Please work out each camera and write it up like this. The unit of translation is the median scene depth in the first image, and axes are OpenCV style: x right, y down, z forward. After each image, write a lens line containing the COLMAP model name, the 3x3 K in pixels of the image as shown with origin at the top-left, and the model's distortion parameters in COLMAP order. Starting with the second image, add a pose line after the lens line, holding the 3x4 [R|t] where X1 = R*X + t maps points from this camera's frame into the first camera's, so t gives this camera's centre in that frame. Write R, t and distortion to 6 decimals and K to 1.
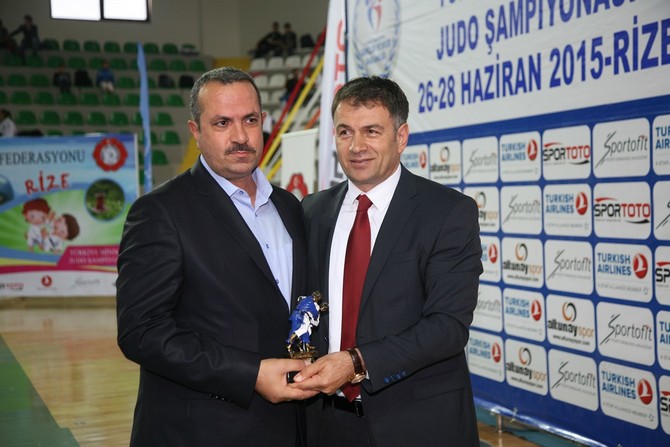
lens RADIAL K [[1111.0, 0, 323.2], [0, 1111.0, 242.3], [0, 0, 1]] dist [0.256306, 0.000000]
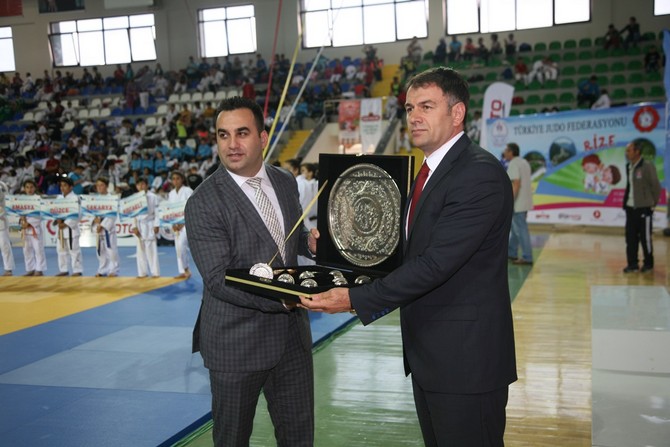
lens RADIAL K [[797.2, 0, 325.4], [0, 797.2, 227.3], [0, 0, 1]] dist [0.088655, 0.000000]
pose [[0.774308, 0.043344, -0.631322, 0.314174], [-0.009860, 0.998357, 0.056450, -0.005197], [0.632732, -0.037485, 0.773463, 0.078253]]
